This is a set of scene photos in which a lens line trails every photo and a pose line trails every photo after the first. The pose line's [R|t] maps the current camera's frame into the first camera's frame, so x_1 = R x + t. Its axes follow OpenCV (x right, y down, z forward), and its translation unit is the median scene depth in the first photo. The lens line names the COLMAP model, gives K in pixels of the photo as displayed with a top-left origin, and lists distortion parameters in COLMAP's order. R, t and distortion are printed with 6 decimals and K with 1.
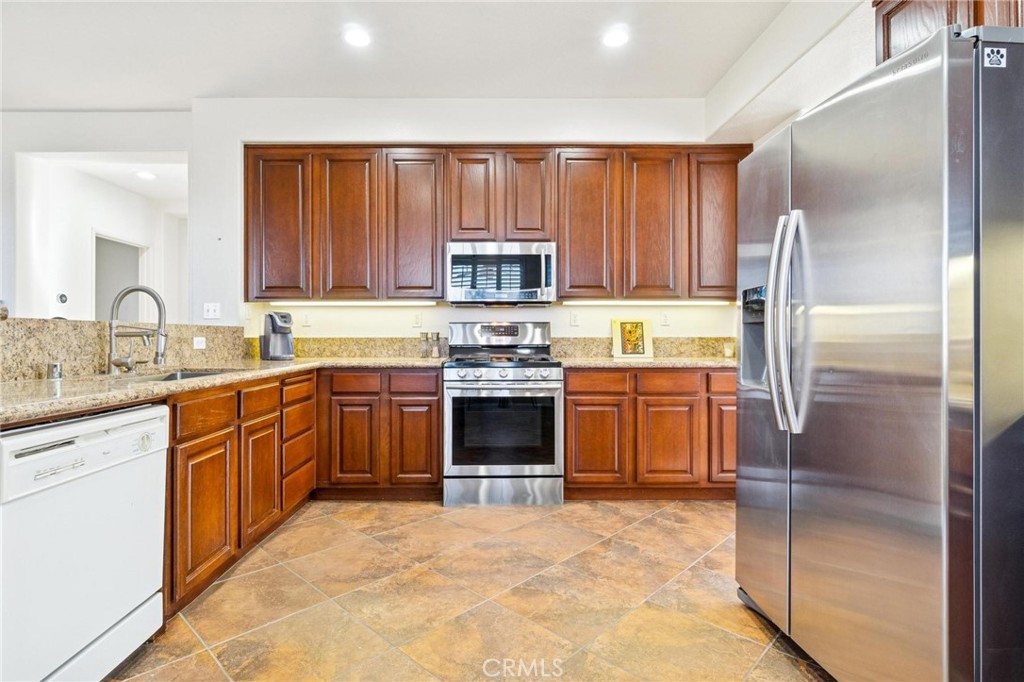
lens RADIAL K [[568.8, 0, 512.4], [0, 568.8, 338.3], [0, 0, 1]] dist [0.001612, 0.002147]
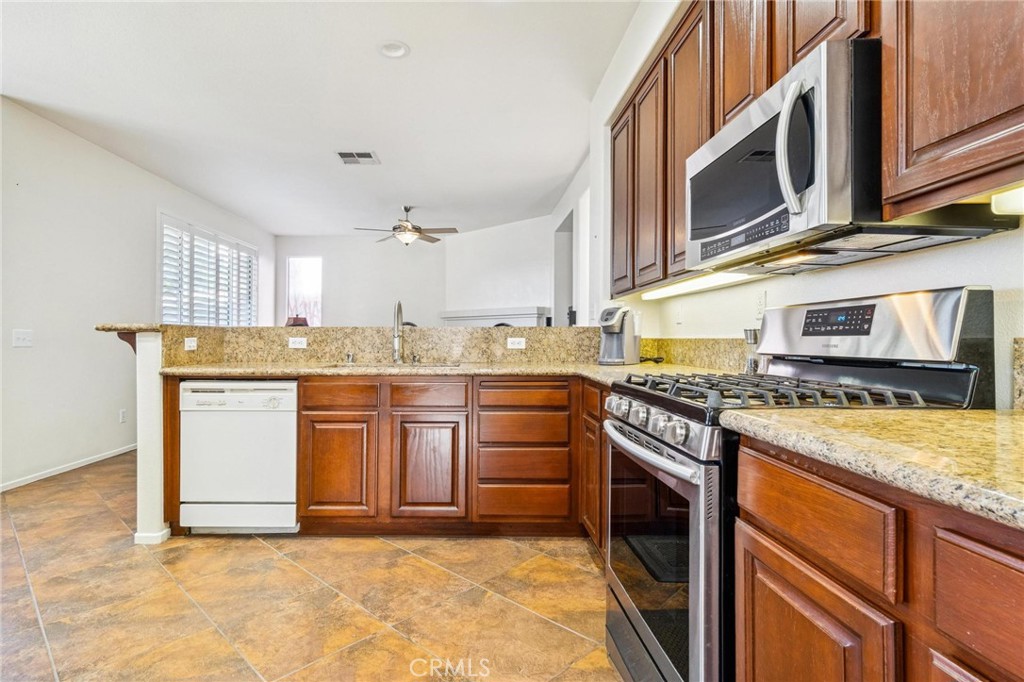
lens RADIAL K [[568.8, 0, 513.9], [0, 568.8, 334.5], [0, 0, 1]] dist [0.001612, 0.002147]
pose [[-0.110171, -0.006585, -0.993891, 0.492358], [-0.002947, 0.999976, -0.006298, -0.001460], [0.993908, 0.002235, -0.110188, 1.024059]]
